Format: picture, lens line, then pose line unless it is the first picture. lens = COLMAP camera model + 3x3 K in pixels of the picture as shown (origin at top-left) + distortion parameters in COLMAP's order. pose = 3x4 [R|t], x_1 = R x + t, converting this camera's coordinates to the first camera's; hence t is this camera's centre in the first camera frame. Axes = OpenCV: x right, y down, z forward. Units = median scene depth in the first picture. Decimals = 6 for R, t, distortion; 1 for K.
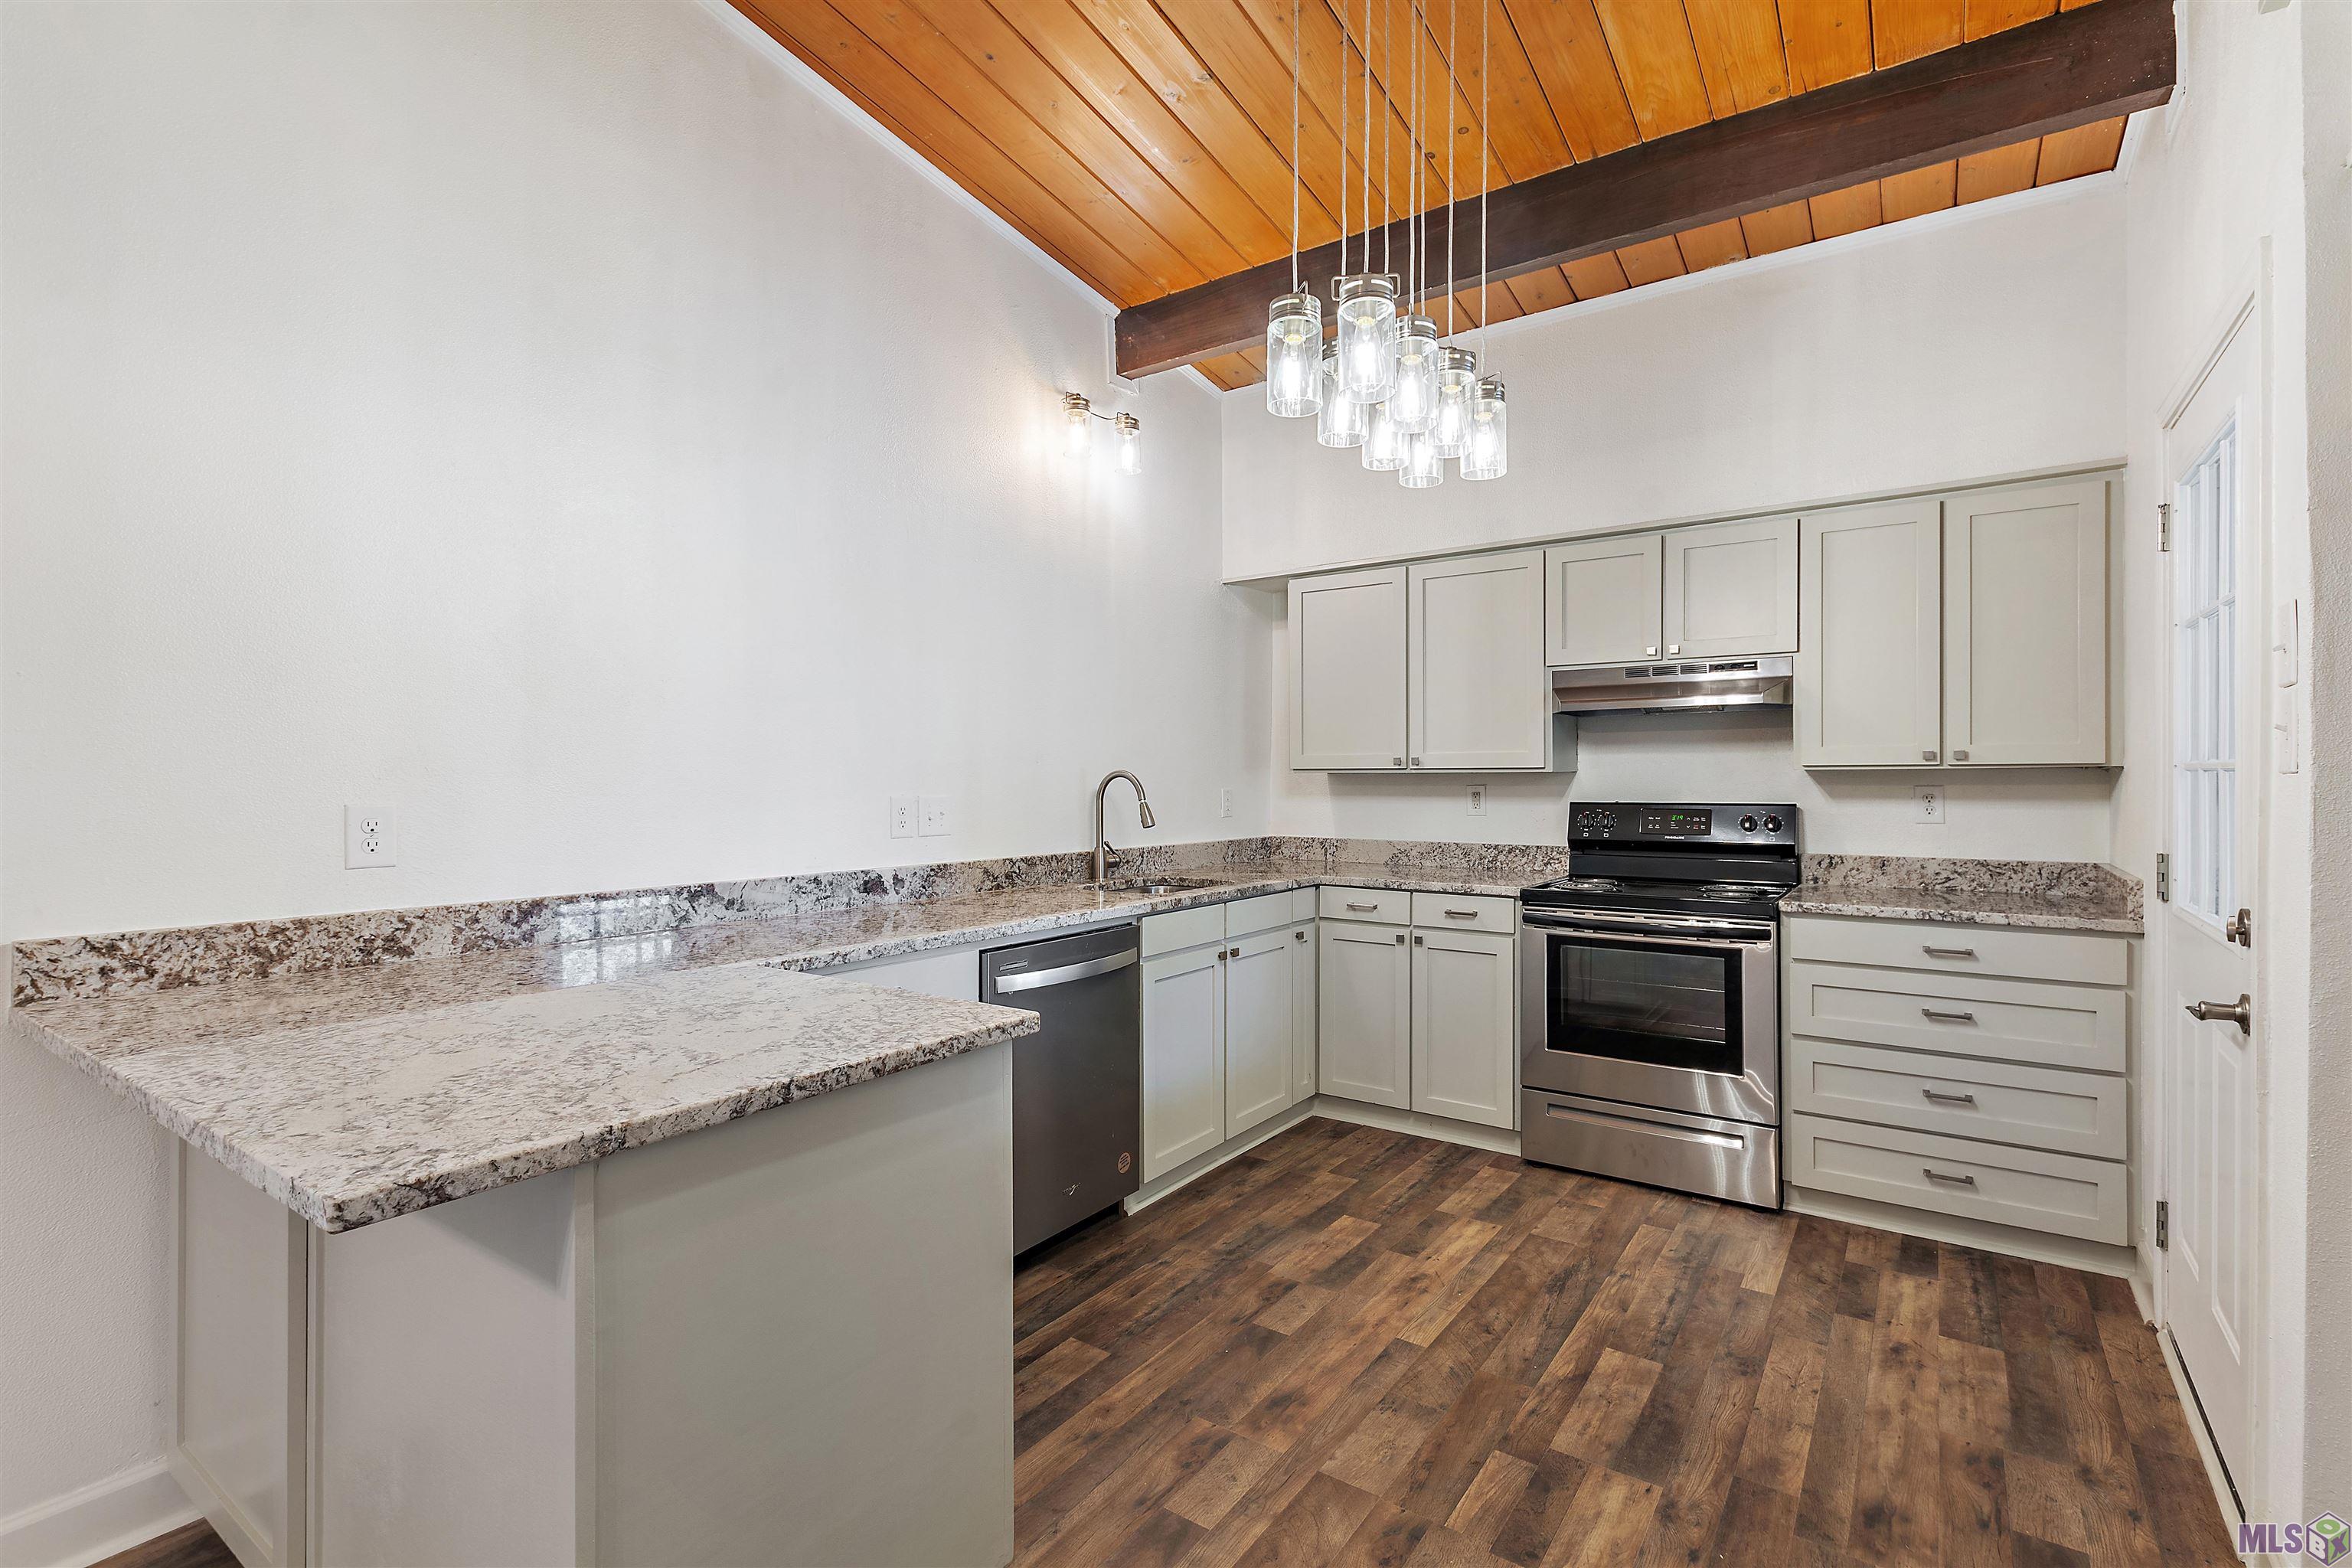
lens RADIAL K [[1058.7, 0, 1217.2], [0, 1058.7, 783.0], [0, 0, 1]] dist [0.002472, 0.000251]
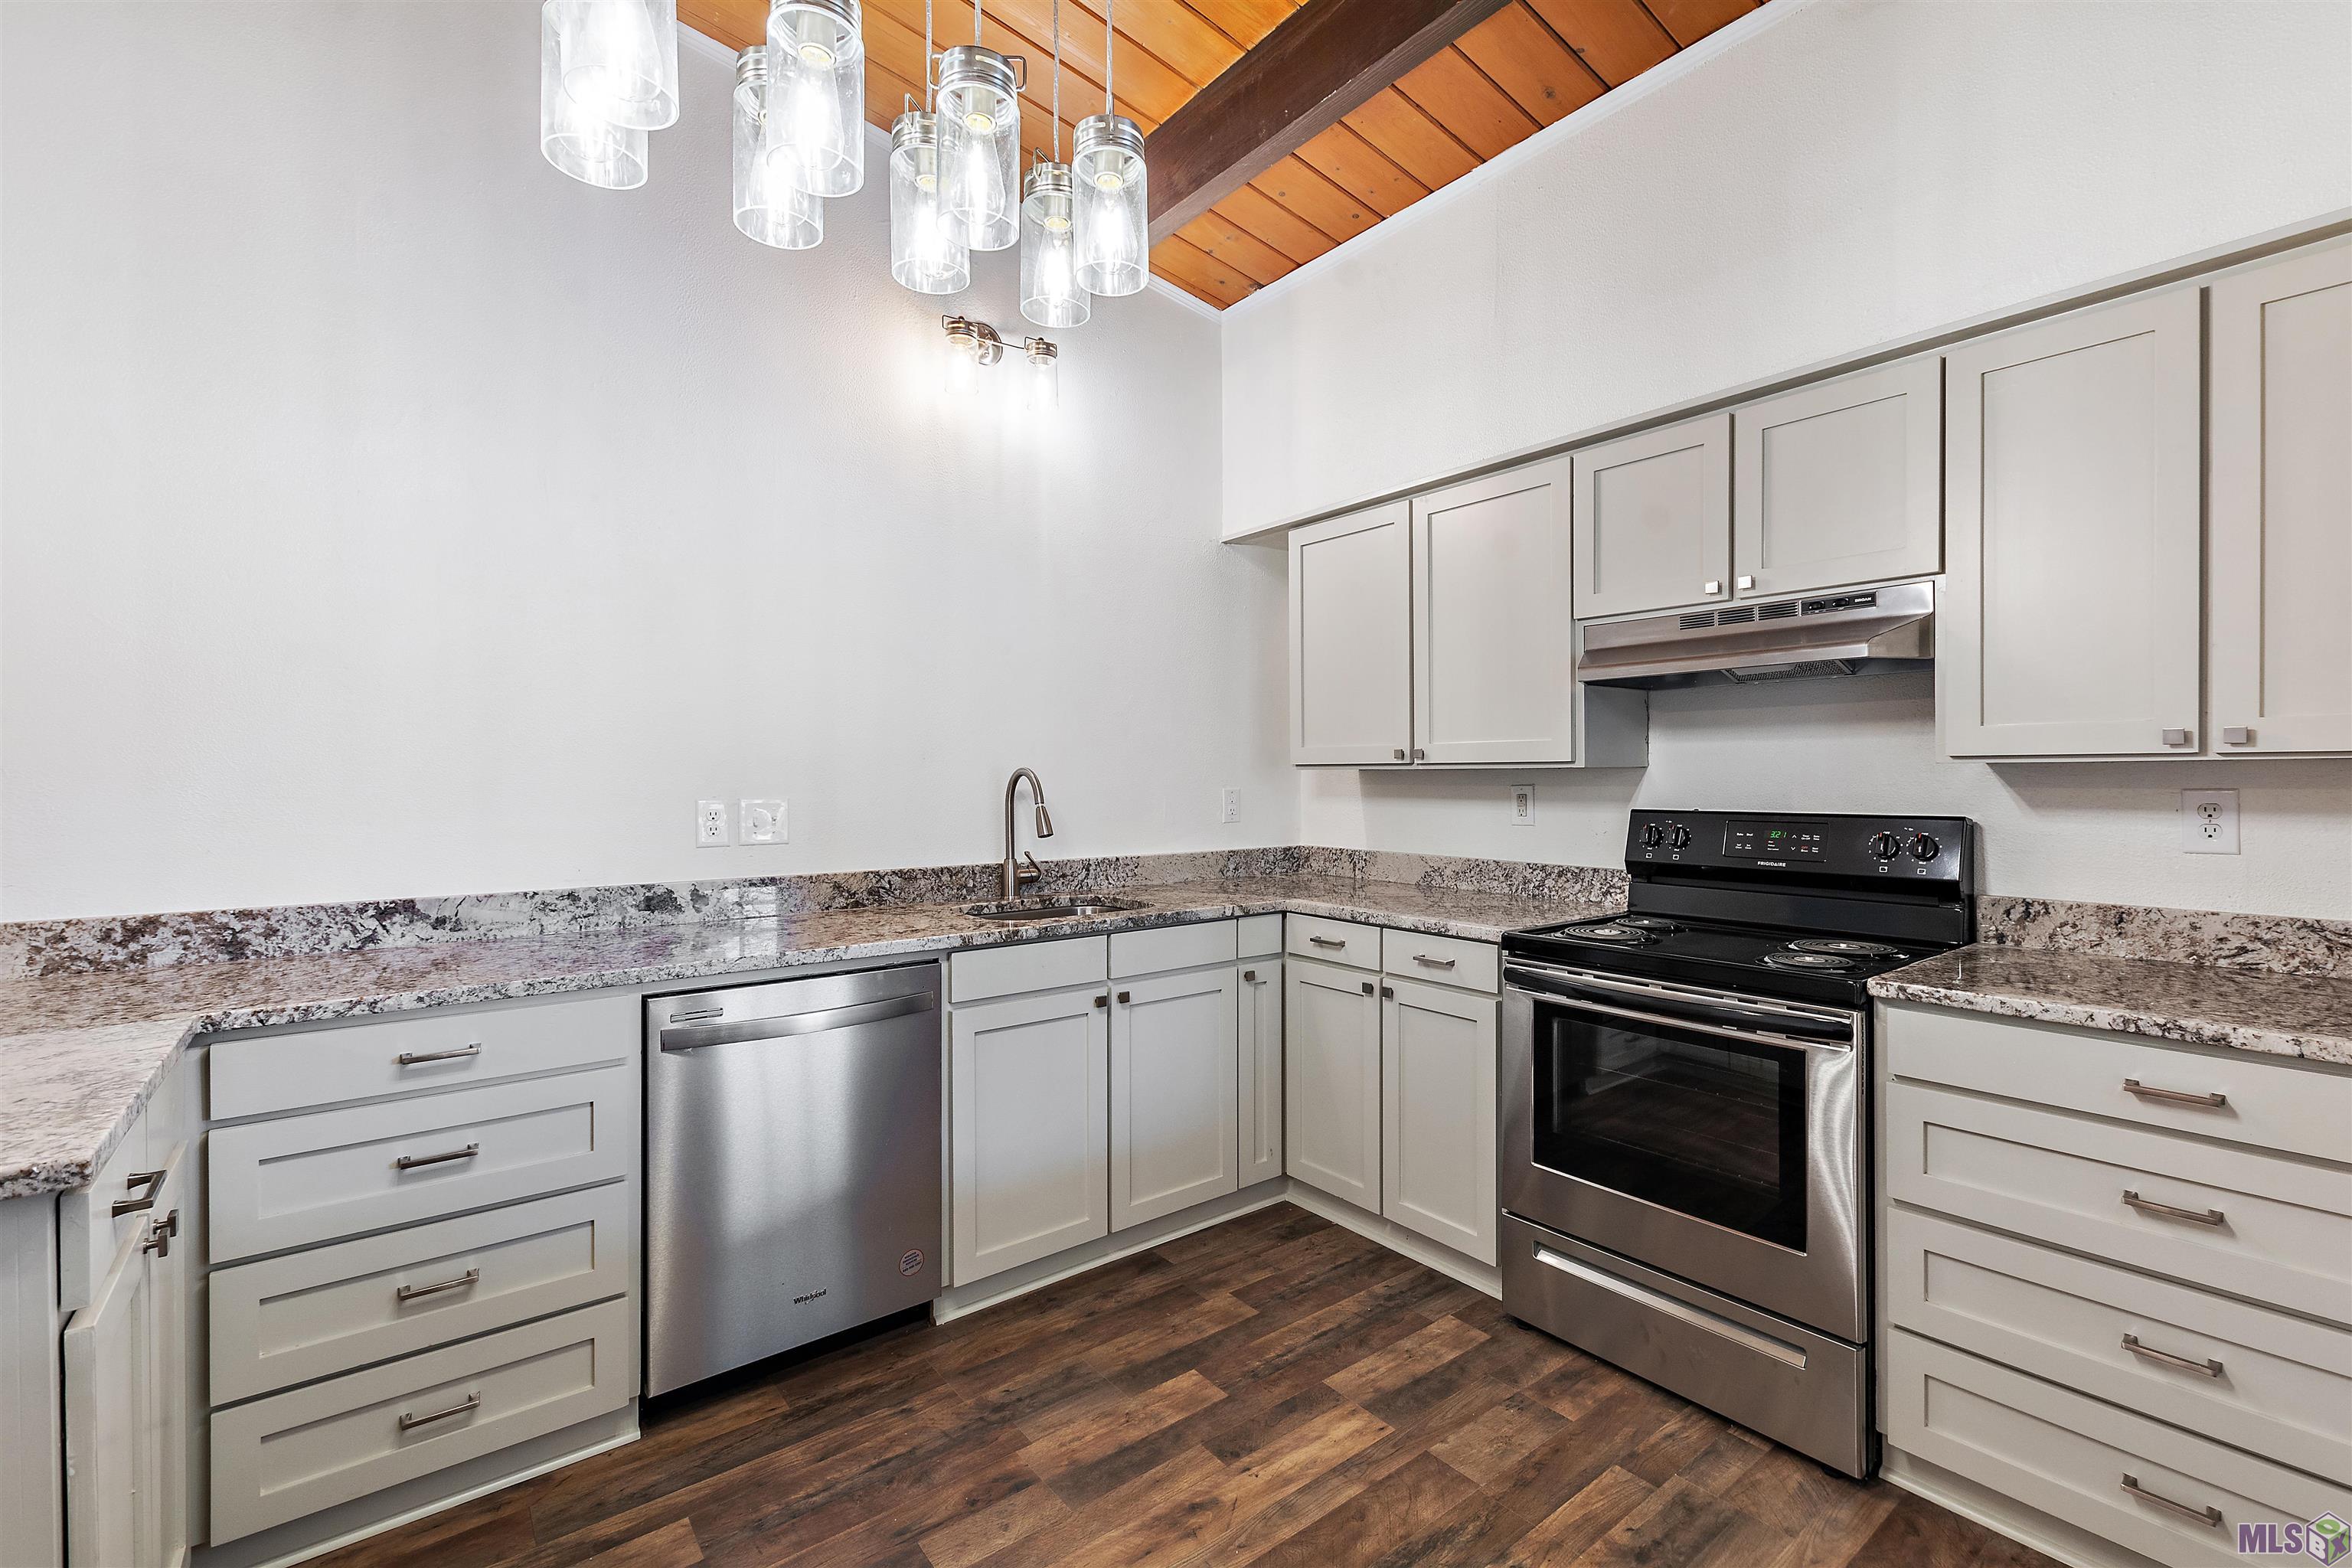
lens RADIAL K [[1024.9, 0, 1221.5], [0, 1024.9, 786.3], [0, 0, 1]] dist [0.001791, -0.000837]
pose [[0.956267, 0.002082, -0.292488, 0.318490], [0.000356, 0.999966, 0.008281, -0.004098], [0.292495, -0.008023, 0.956233, 0.299092]]
